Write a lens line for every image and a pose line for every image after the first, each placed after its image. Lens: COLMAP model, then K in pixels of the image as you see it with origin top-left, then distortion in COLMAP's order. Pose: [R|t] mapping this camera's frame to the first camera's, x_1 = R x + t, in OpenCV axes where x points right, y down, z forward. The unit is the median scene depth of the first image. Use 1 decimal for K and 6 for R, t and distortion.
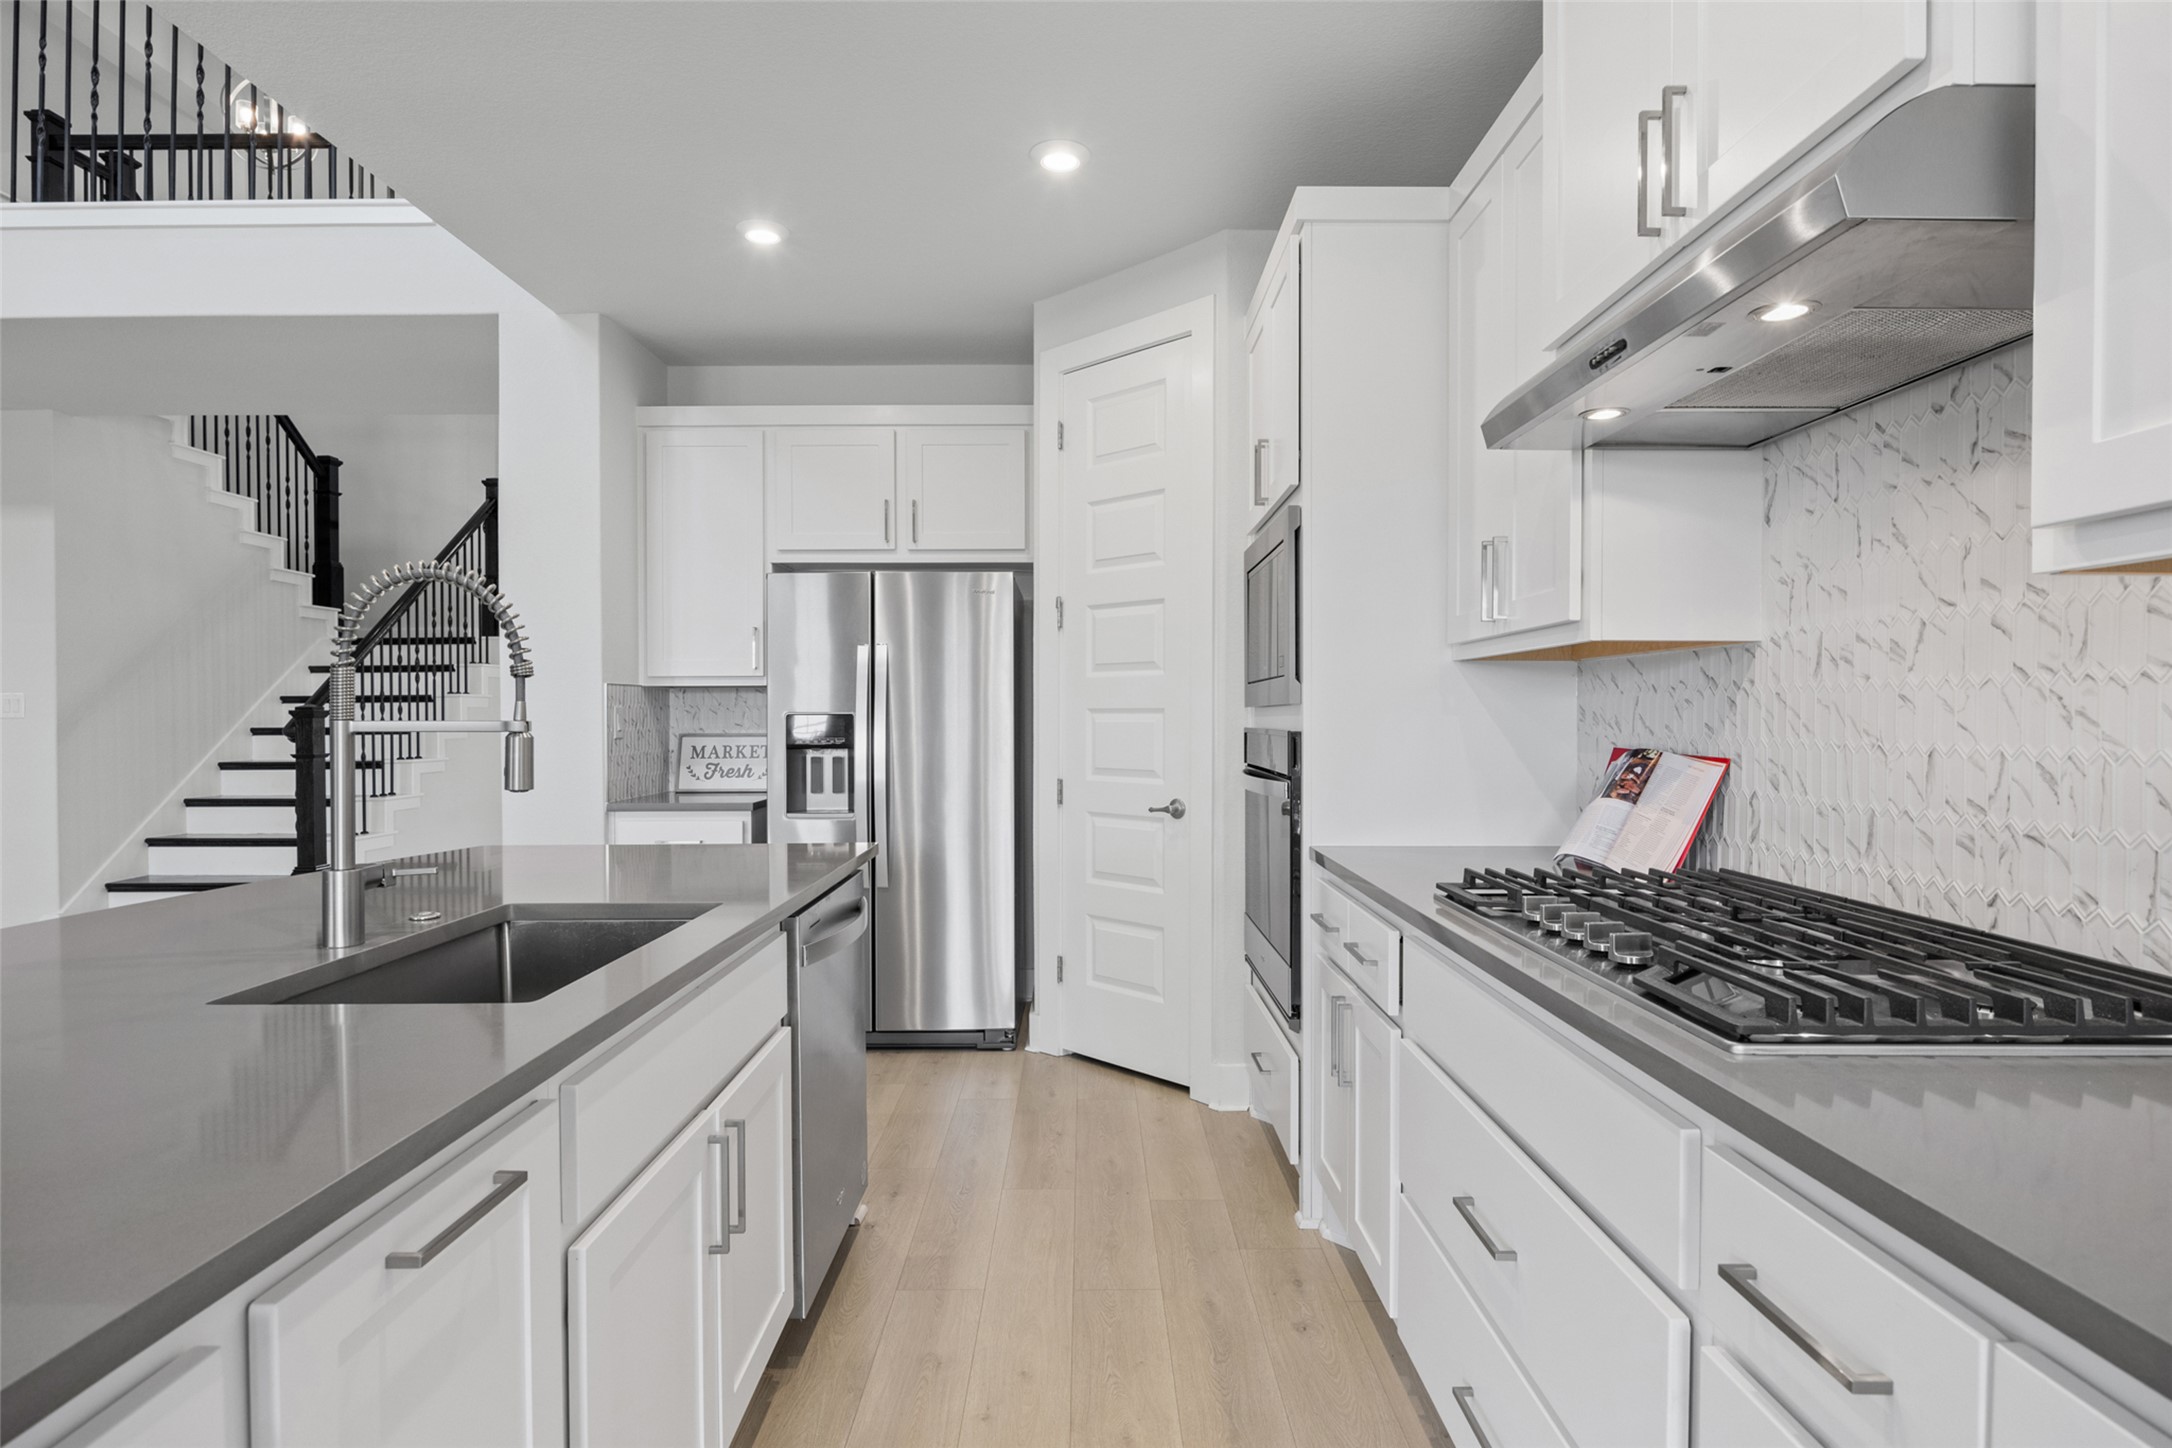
lens RADIAL K [[1143.6, 0, 1088.0], [0, 1143.6, 721.0], [0, 0, 1]] dist [-0.001959, -0.000806]
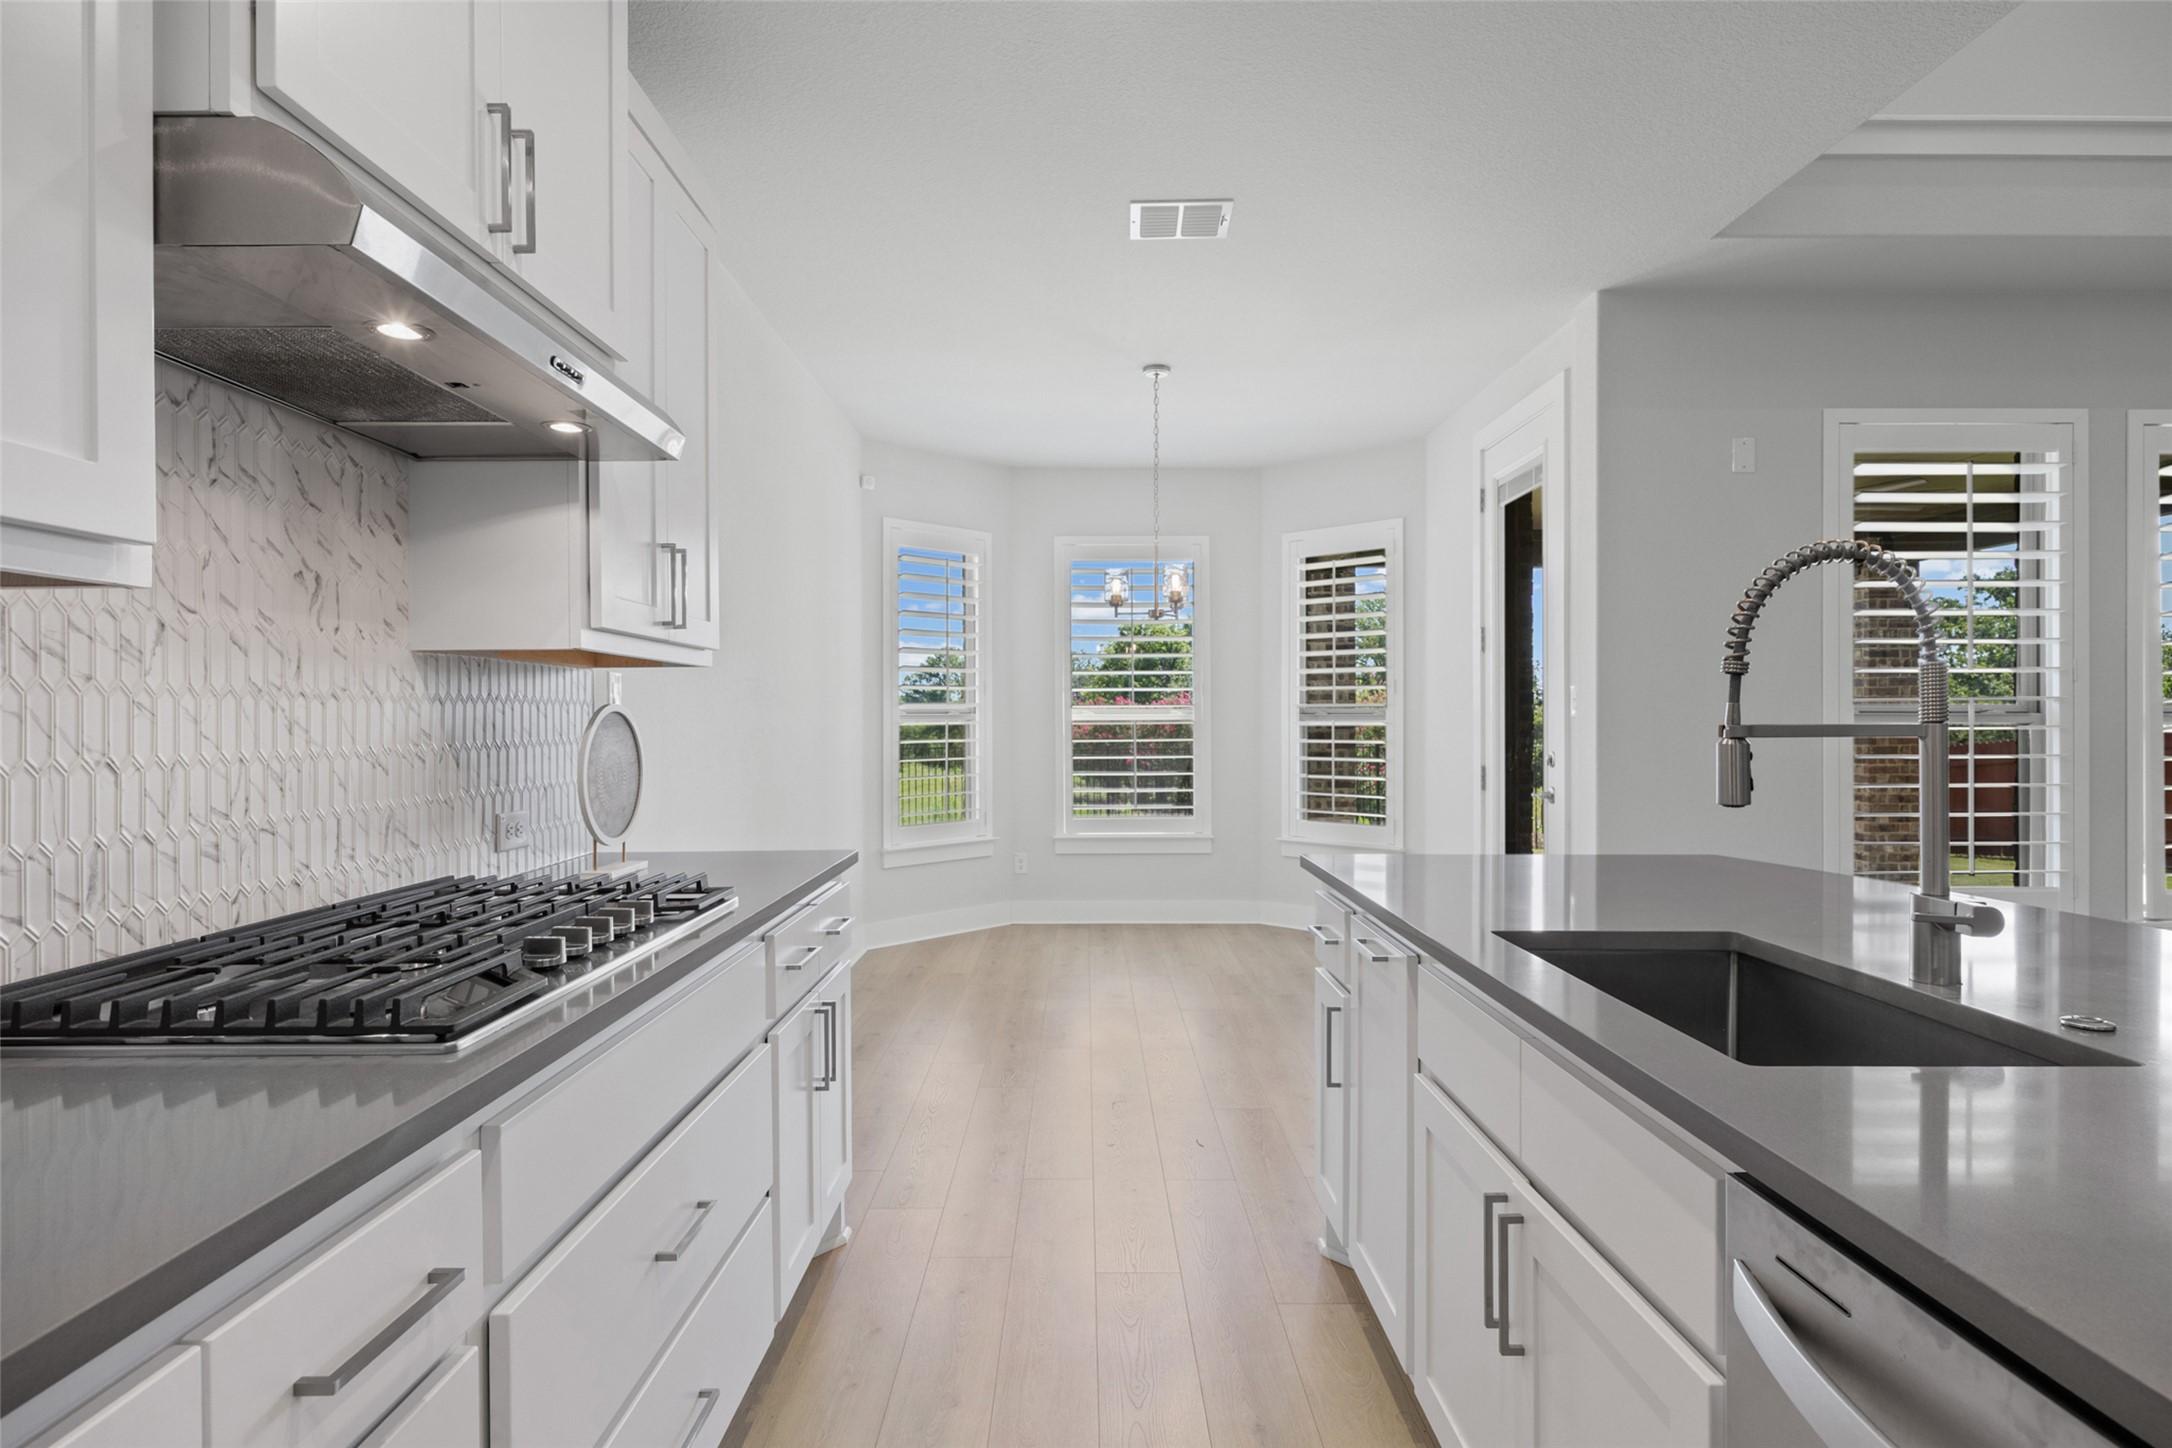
lens RADIAL K [[1143.6, 0, 1086.5], [0, 1143.6, 723.1], [0, 0, 1]] dist [-0.001959, -0.000806]
pose [[-0.999990, 0.004133, -0.001489, -0.005194], [0.004114, 0.999917, 0.012183, -0.012346], [0.001539, 0.012176, -0.999925, 1.594814]]
